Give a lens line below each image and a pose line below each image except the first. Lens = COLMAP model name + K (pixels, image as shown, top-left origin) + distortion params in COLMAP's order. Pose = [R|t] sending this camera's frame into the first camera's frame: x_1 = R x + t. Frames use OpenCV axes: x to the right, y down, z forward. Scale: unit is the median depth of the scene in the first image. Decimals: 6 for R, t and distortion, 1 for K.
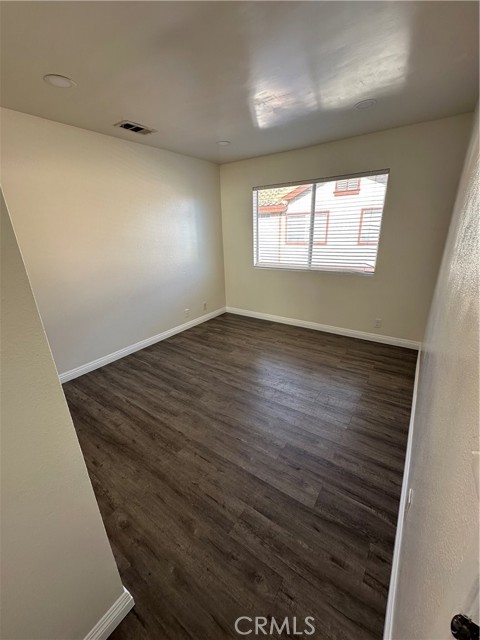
lens RADIAL K [[255.1, 0, 240.0], [0, 255.1, 320.0], [0, 0, 1]] dist [-0.000552, 0.000066]
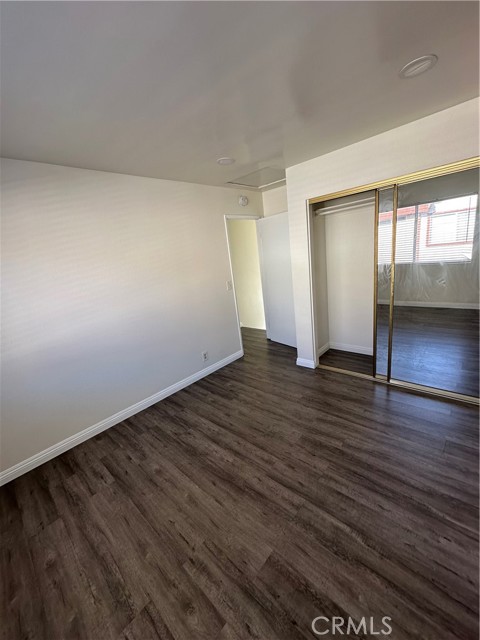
lens RADIAL K [[255.1, 0, 240.0], [0, 255.1, 320.0], [0, 0, 1]] dist [-0.000552, 0.000066]
pose [[-0.981264, 0.106192, 0.160762, -0.119006], [0.178353, 0.816272, 0.549445, -0.527100], [-0.072878, 0.567823, -0.819918, 1.404714]]
